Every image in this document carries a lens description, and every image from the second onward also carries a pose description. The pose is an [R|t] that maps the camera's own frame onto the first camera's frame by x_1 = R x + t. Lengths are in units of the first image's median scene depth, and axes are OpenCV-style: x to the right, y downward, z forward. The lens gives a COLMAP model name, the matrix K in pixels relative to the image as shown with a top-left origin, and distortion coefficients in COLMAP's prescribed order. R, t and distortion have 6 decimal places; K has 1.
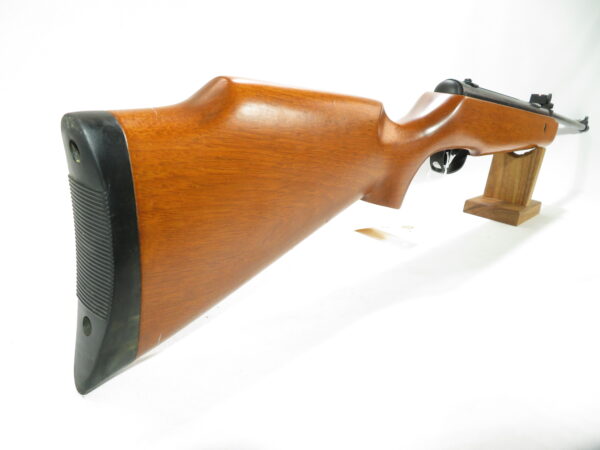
lens RADIAL K [[428.3, 0, 300.0], [0, 428.3, 225.0], [0, 0, 1]] dist [0.006026, 0.001937]
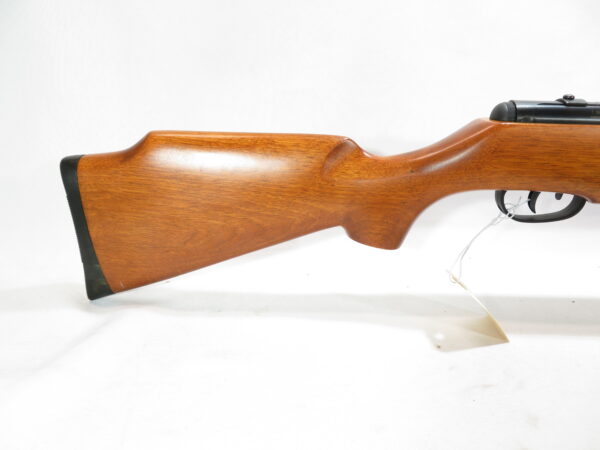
lens RADIAL K [[428.3, 0, 300.0], [0, 428.3, 225.0], [0, 0, 1]] dist [0.006026, 0.001937]
pose [[0.593271, 0.129107, -0.794582, 1.543978], [-0.170443, 0.984823, 0.032757, -0.164341], [0.786752, 0.115998, 0.606272, 0.542786]]
